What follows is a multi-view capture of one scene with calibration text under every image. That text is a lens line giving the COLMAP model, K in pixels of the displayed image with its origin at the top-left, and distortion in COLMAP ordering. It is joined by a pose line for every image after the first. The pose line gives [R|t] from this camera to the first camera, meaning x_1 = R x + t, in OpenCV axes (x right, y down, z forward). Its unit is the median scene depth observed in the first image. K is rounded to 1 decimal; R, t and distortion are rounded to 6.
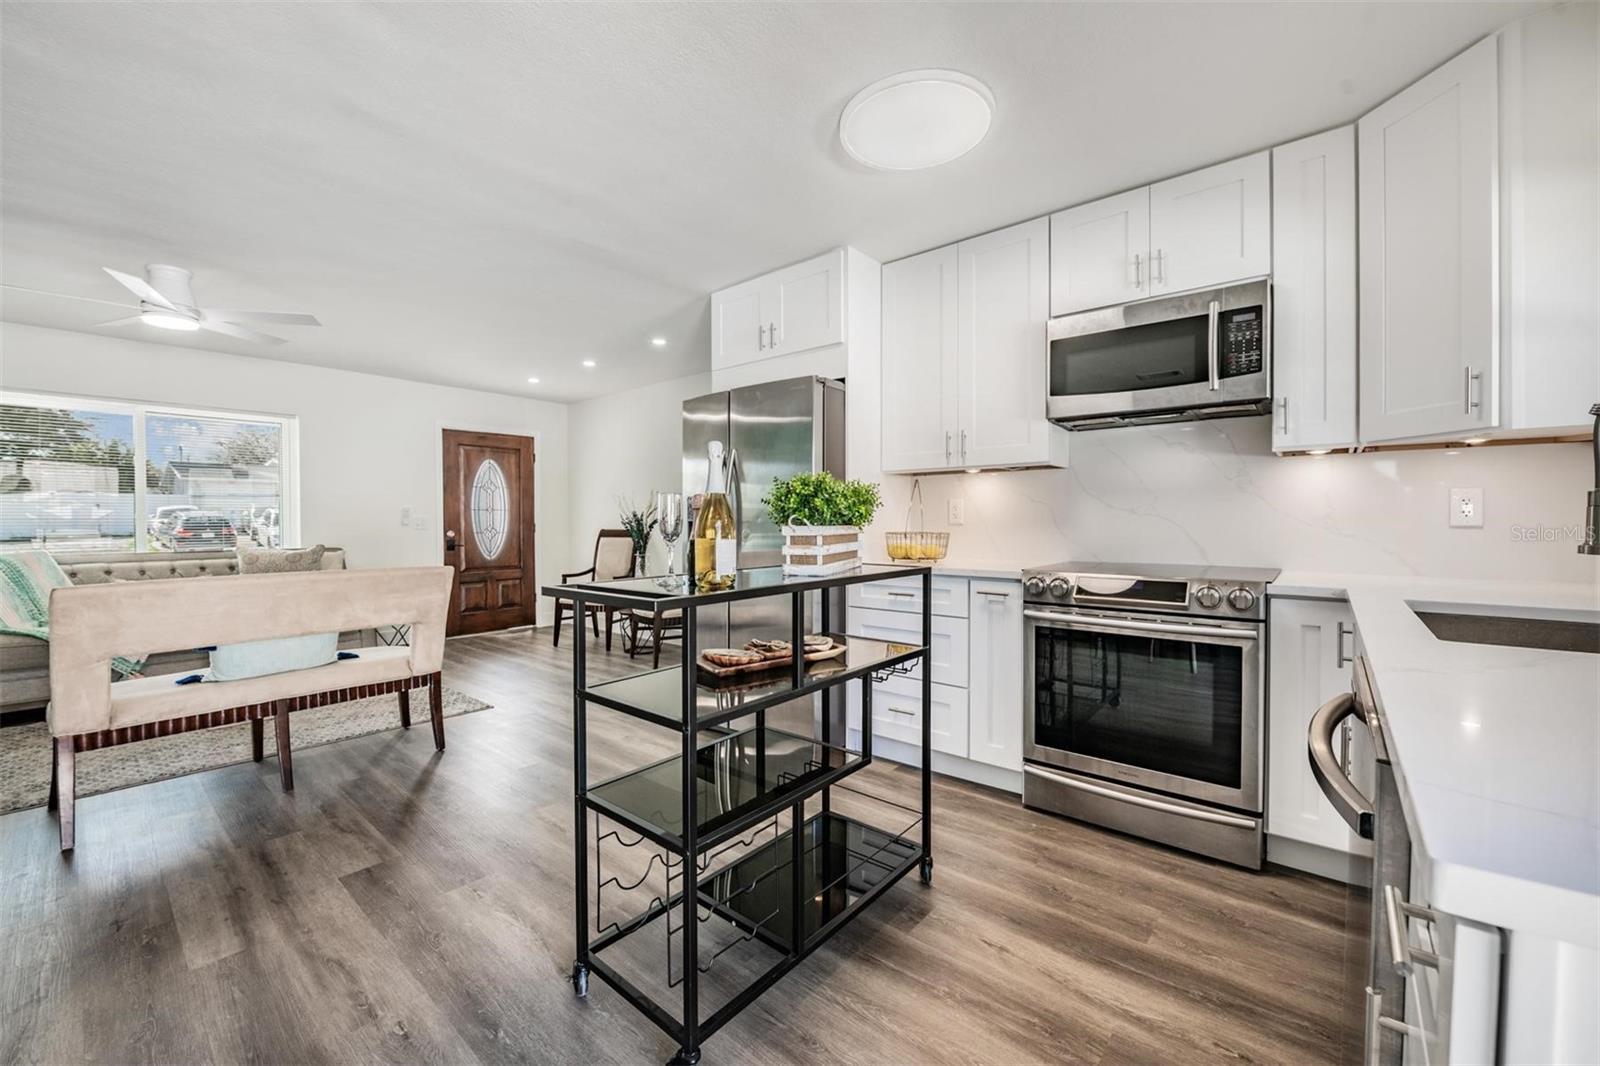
lens RADIAL K [[632.1, 0, 799.5], [0, 632.1, 529.3], [0, 0, 1]] dist [-0.012540, -0.001549]
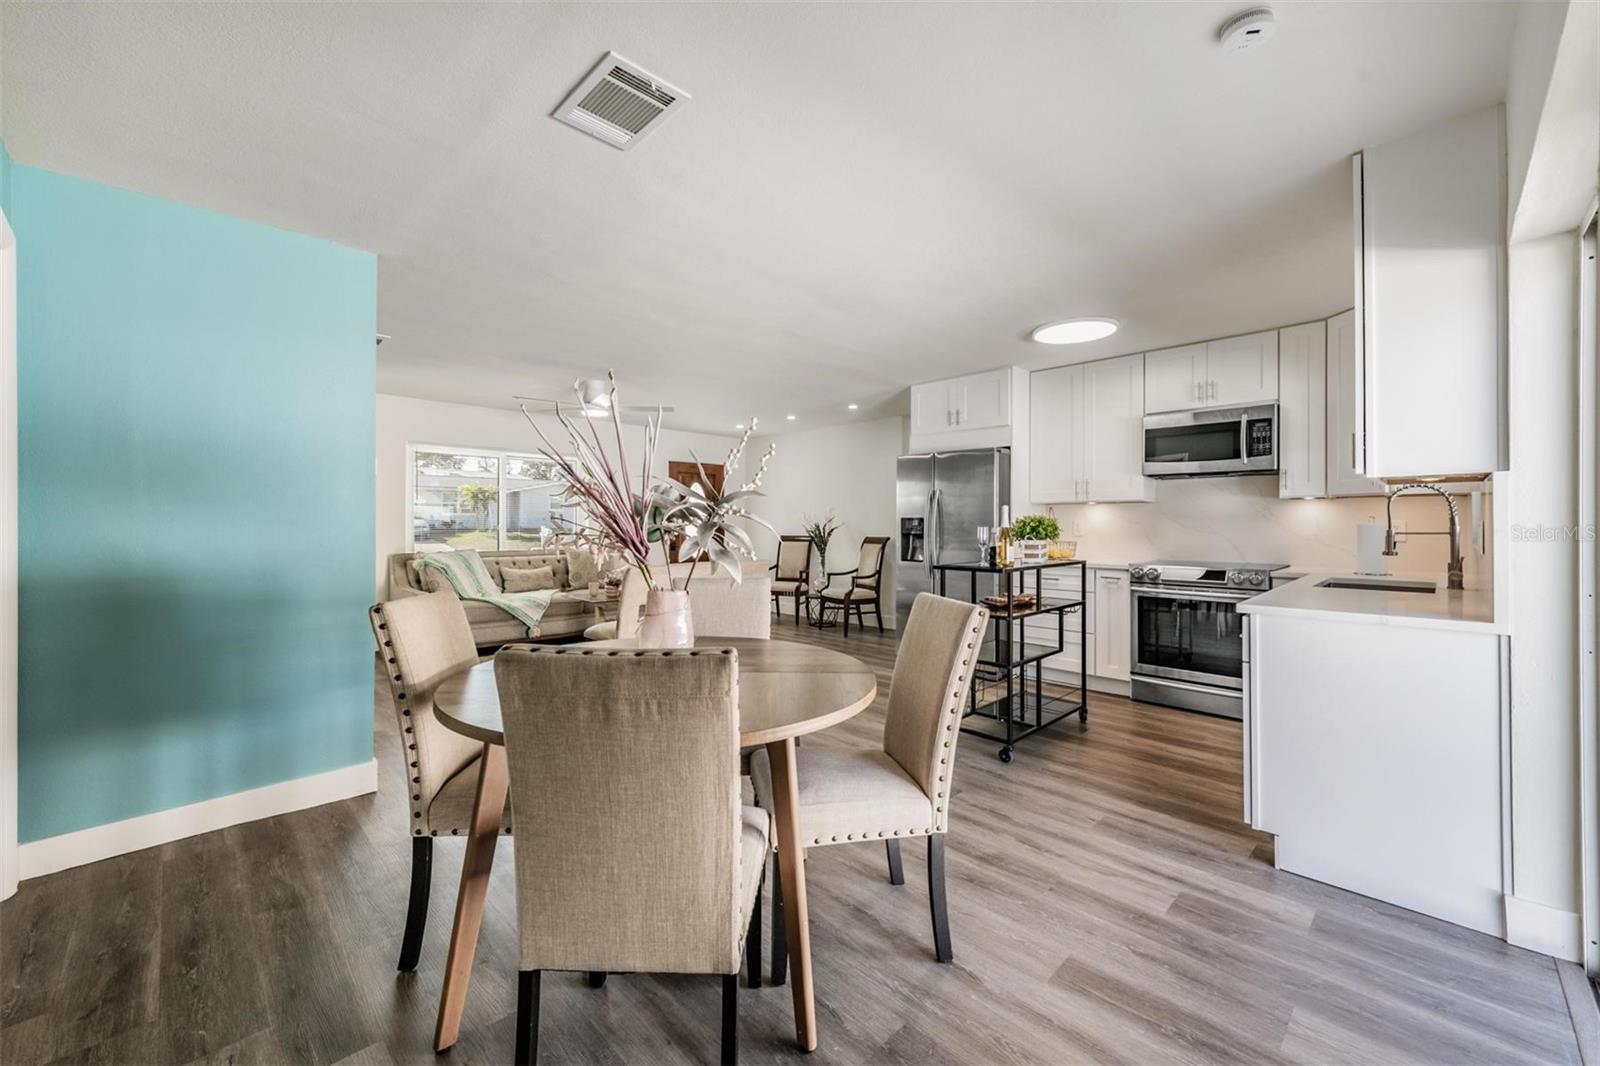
lens RADIAL K [[632.1, 0, 788.3], [0, 632.1, 527.5], [0, 0, 1]] dist [-0.012540, -0.001549]
pose [[0.994942, 0.003993, -0.100373, -0.432178], [-0.004657, 0.999969, -0.006385, -0.022159], [0.100345, 0.006820, 0.994929, -0.869252]]
